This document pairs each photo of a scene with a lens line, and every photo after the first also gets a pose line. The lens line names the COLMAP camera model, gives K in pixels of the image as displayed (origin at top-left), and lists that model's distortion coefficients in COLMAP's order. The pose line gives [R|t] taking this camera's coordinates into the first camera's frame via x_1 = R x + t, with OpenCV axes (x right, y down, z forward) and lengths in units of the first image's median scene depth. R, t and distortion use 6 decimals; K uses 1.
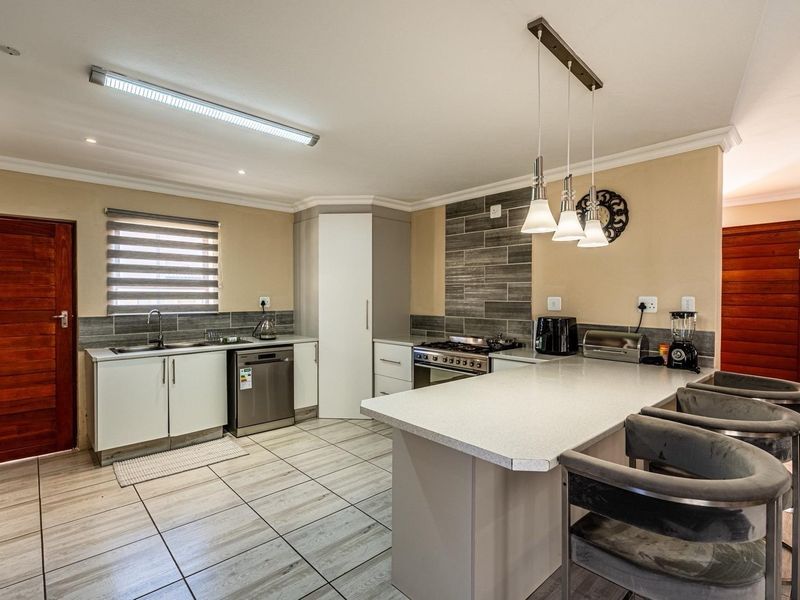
lens RADIAL K [[404.7, 0, 402.1], [0, 404.7, 302.4], [0, 0, 1]] dist [0.003088, 0.001895]
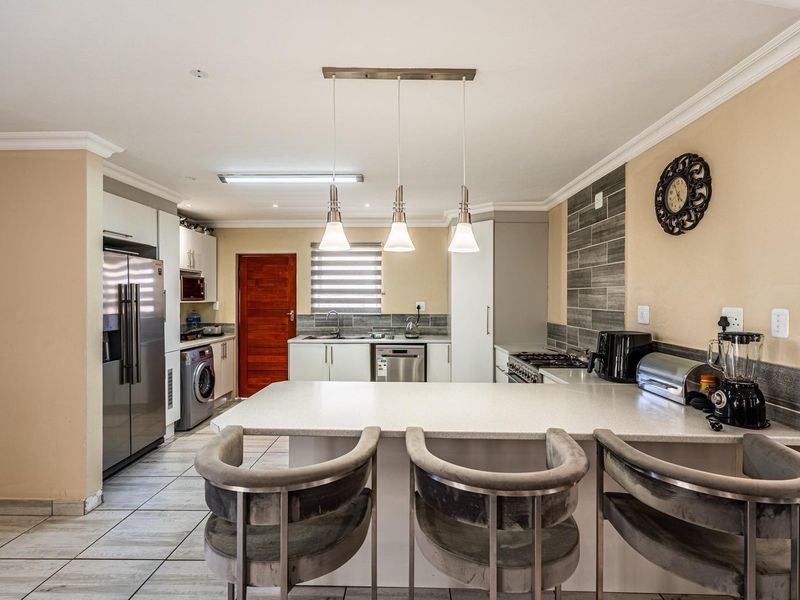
lens RADIAL K [[404.7, 0, 394.4], [0, 404.7, 298.1], [0, 0, 1]] dist [0.003088, 0.001895]
pose [[0.721894, 0.000485, -0.692004, 0.508783], [-0.013009, 0.999833, -0.012870, -0.010420], [0.691882, 0.018293, 0.721779, 0.122671]]
